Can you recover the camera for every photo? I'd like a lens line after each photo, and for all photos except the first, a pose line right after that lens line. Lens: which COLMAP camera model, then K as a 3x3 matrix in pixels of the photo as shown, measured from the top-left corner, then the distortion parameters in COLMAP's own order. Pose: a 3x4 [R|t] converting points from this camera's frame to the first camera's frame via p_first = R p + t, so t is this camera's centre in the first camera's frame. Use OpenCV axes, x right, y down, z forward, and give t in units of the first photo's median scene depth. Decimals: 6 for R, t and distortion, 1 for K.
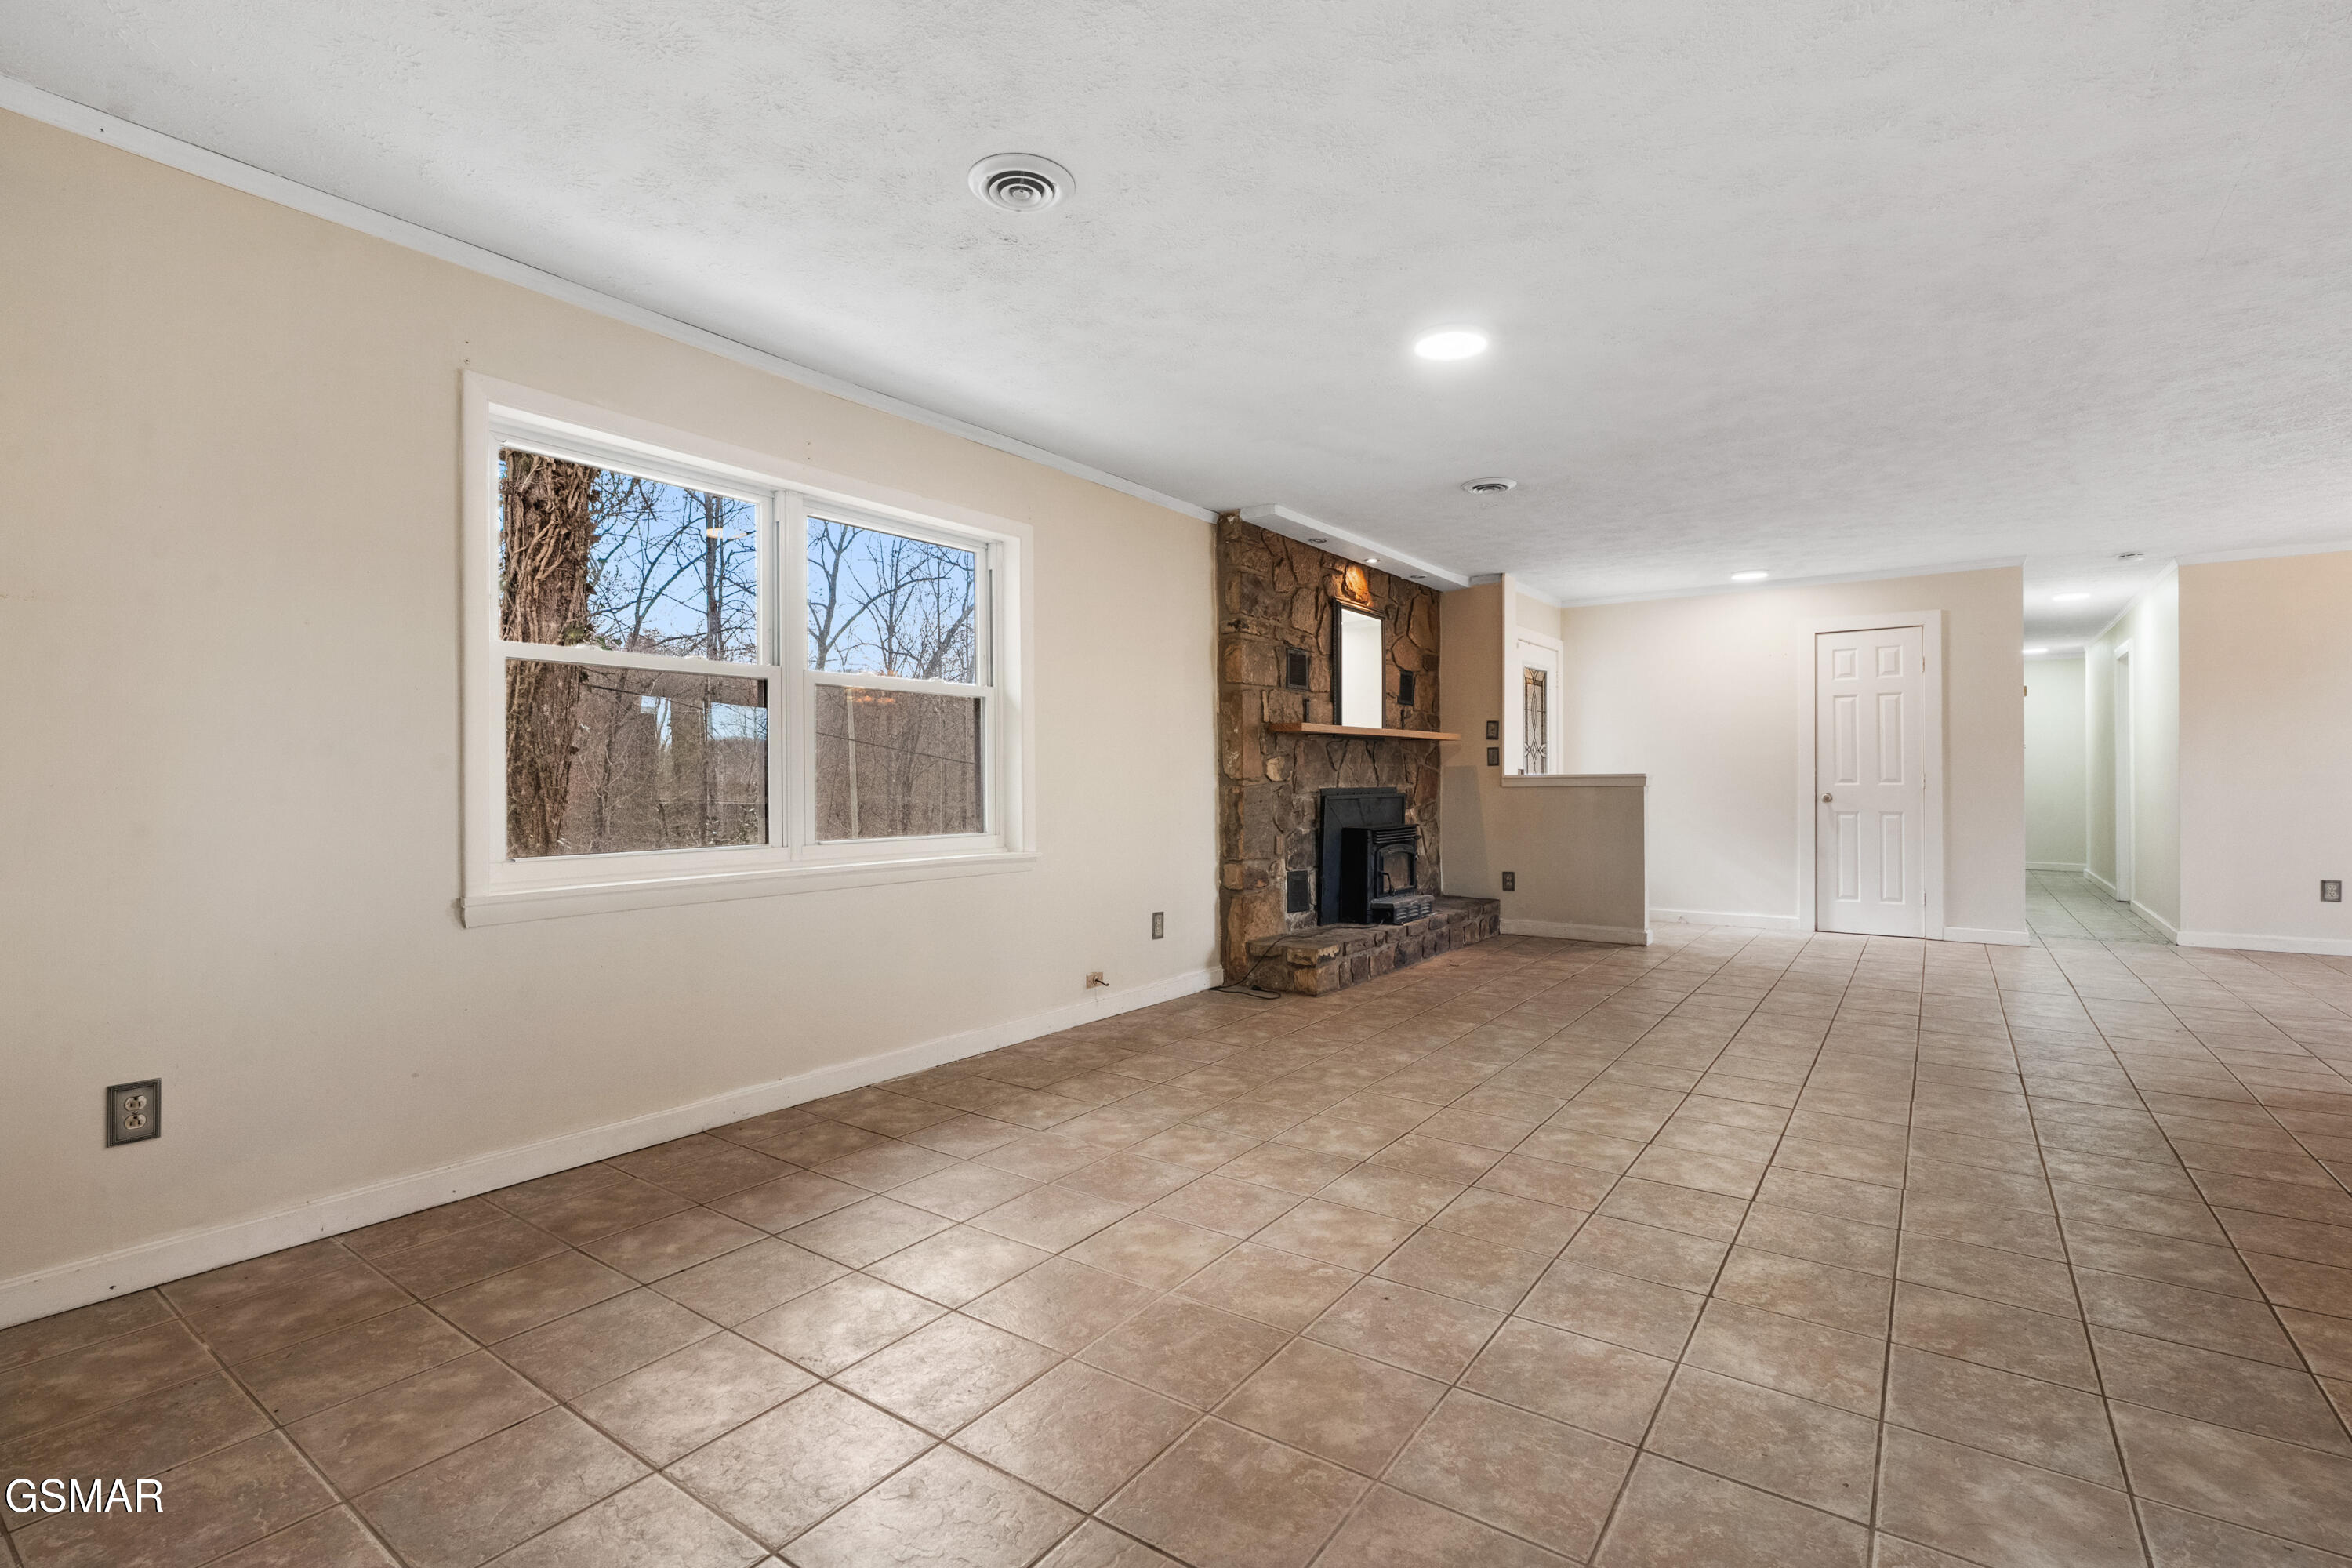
lens RADIAL K [[1070.6, 0, 1176.2], [0, 1070.6, 784.5], [0, 0, 1]] dist [-0.012503, 0.005300]
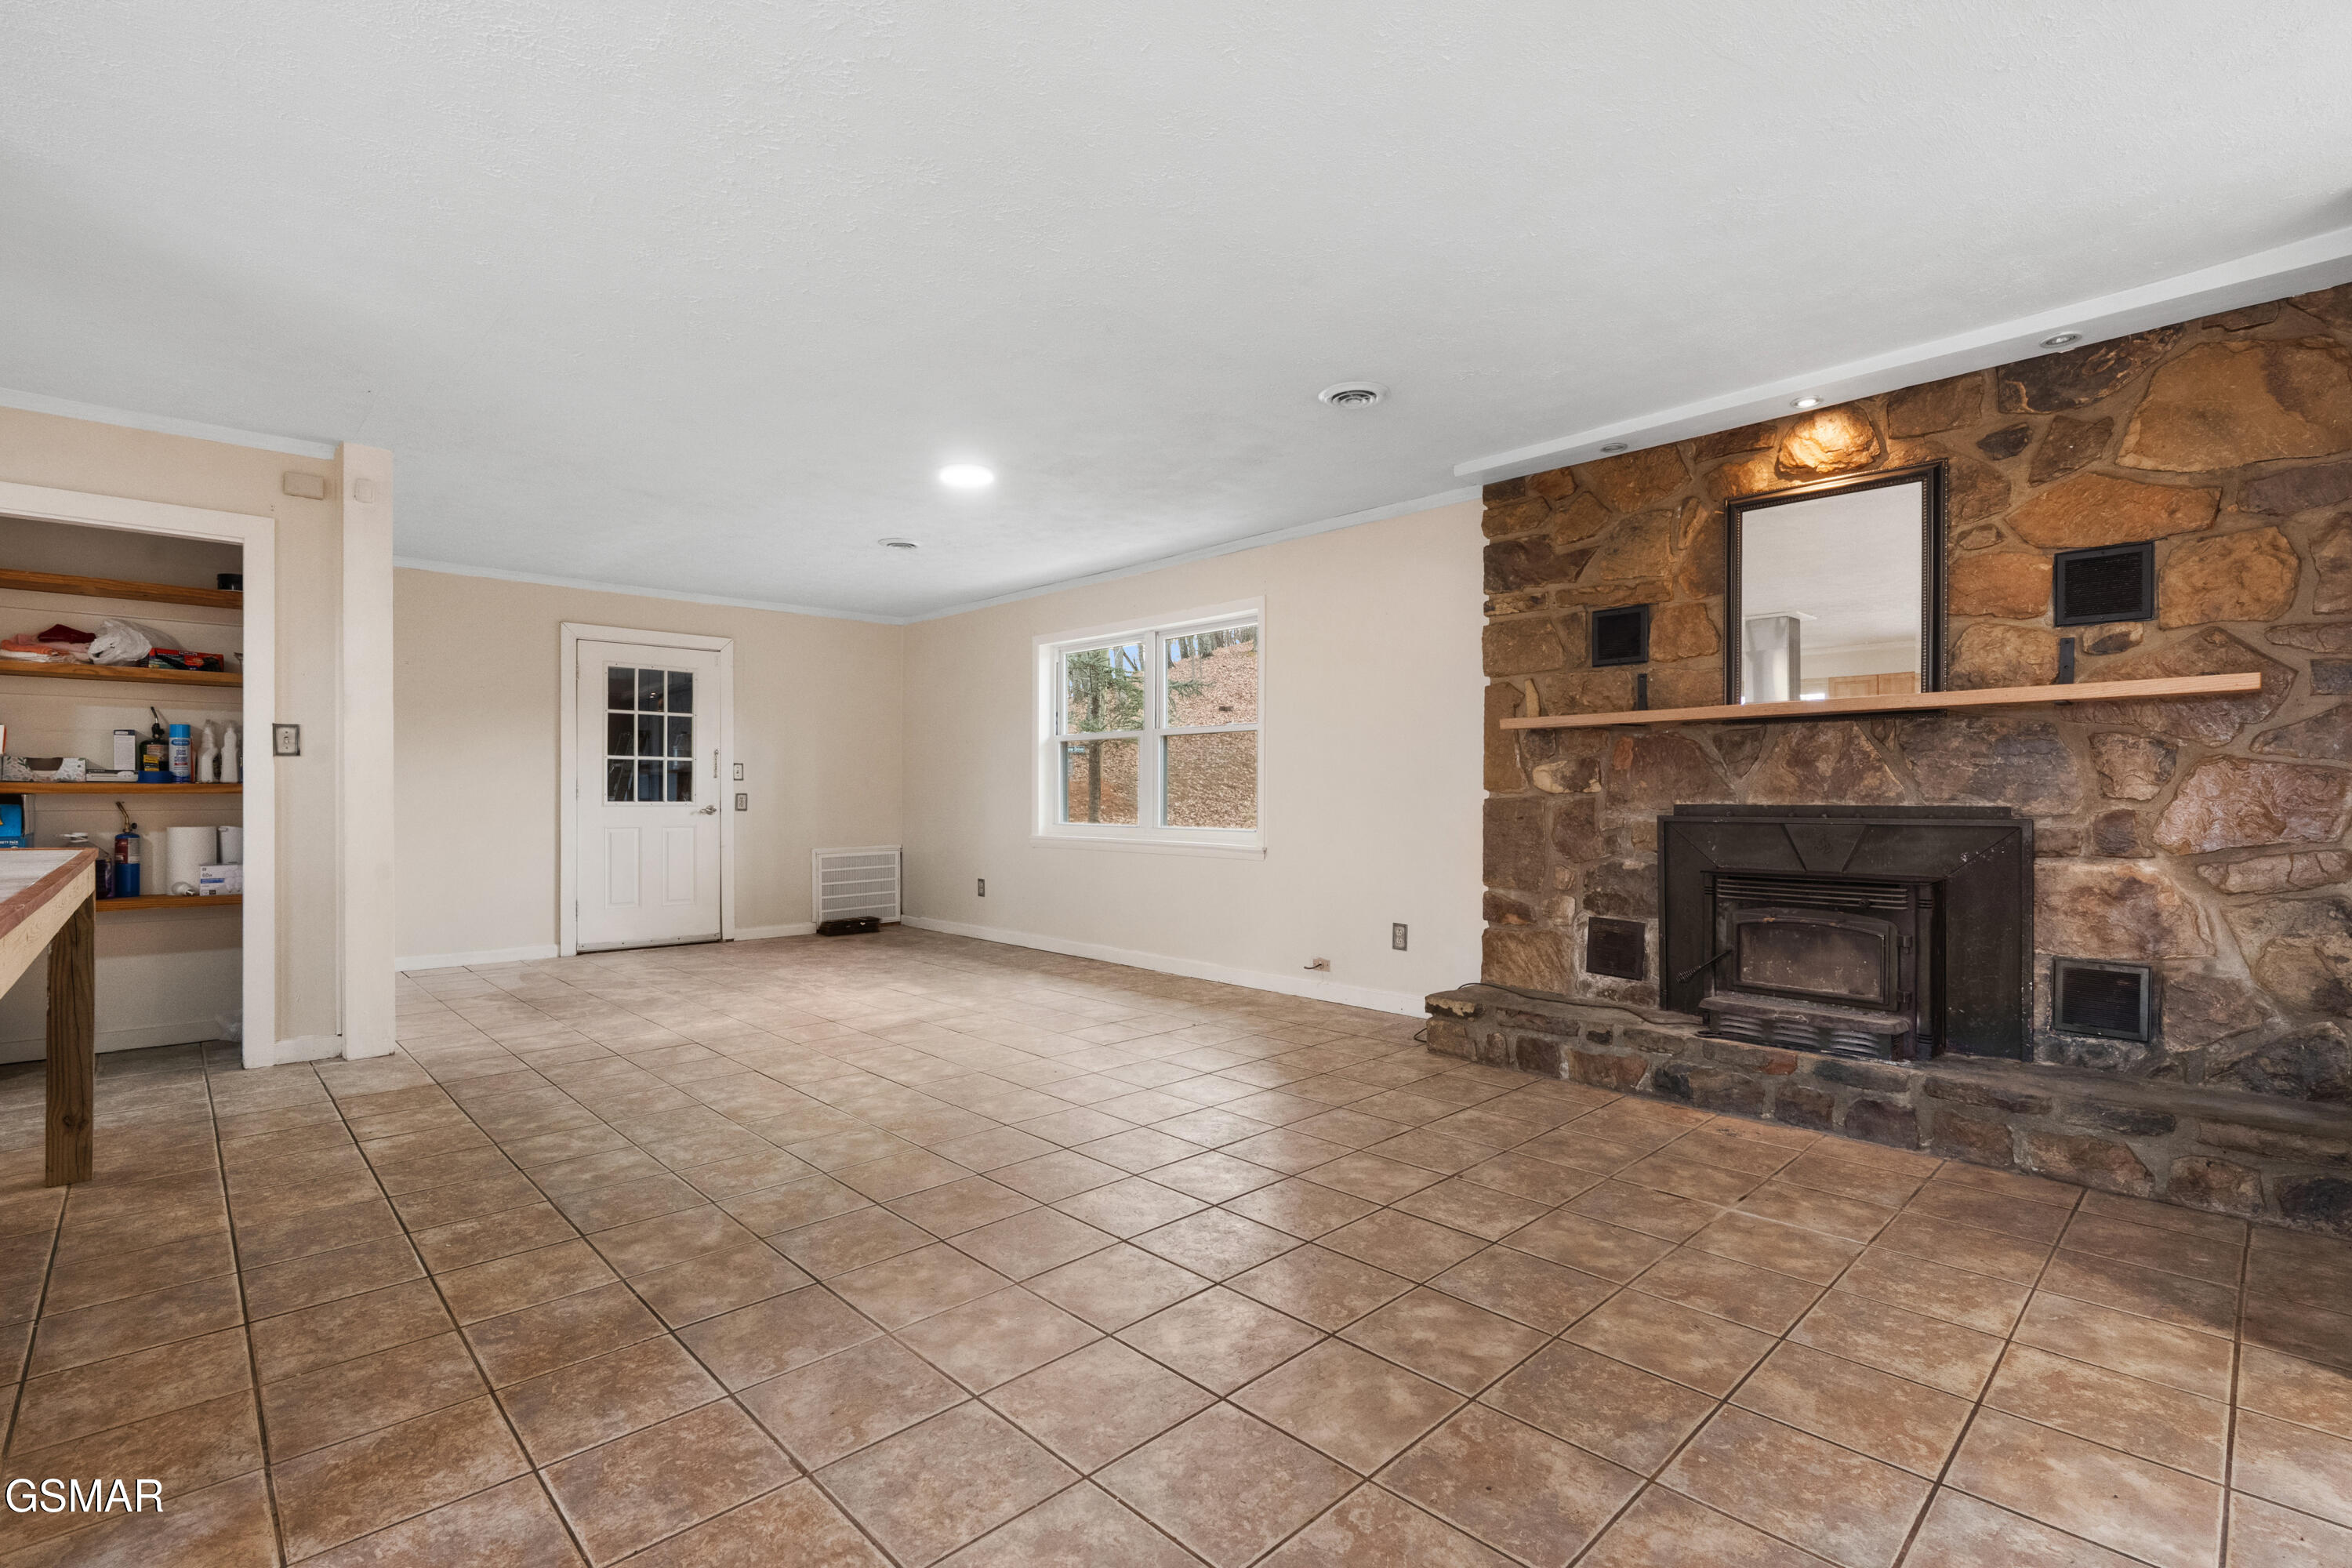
lens RADIAL K [[1070.6, 0, 1173.3], [0, 1070.6, 799.4], [0, 0, 1]] dist [-0.012503, 0.005300]
pose [[-0.186169, 0.010281, -0.982464, 0.873311], [-0.001154, 0.999942, 0.010683, -0.006428], [0.982517, 0.003122, -0.186147, 0.847472]]
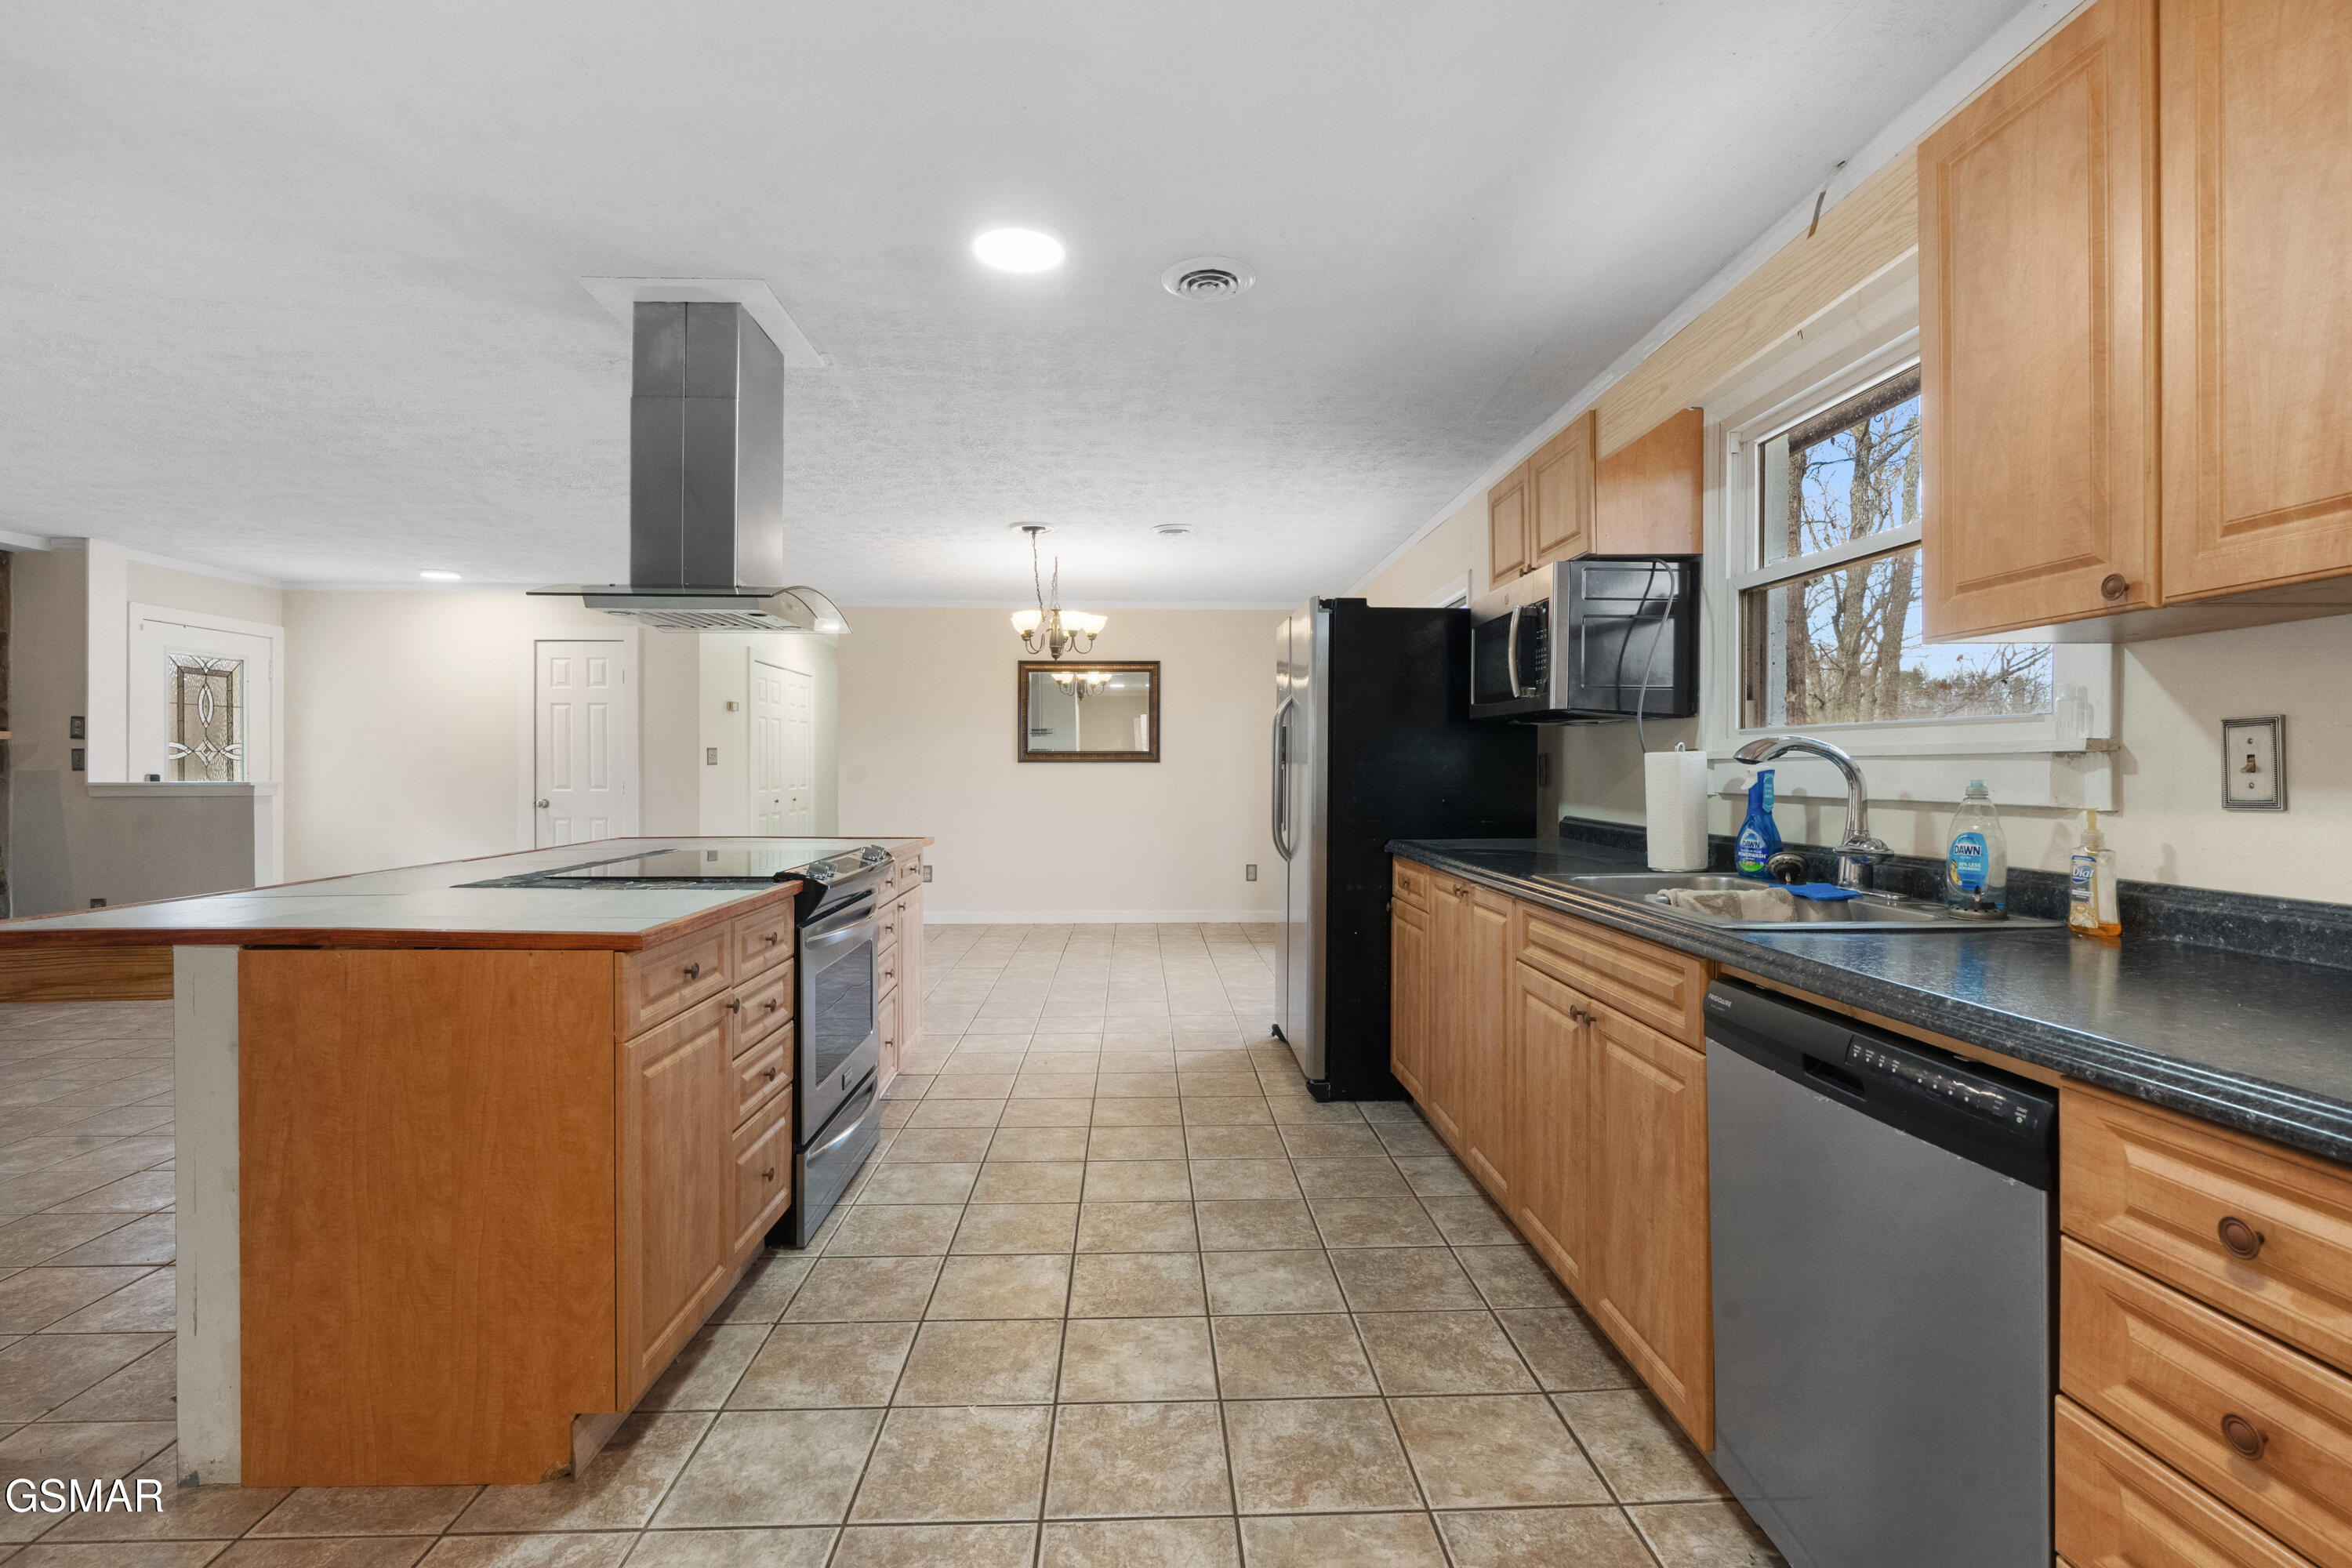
lens RADIAL K [[1070.6, 0, 1179.5], [0, 1070.6, 777.9], [0, 0, 1]] dist [-0.012503, 0.005300]
pose [[0.785475, -0.001160, 0.618892, 0.565549], [-0.002467, 0.999984, 0.005005, -0.022632], [-0.618888, -0.005459, 0.785460, -0.209805]]
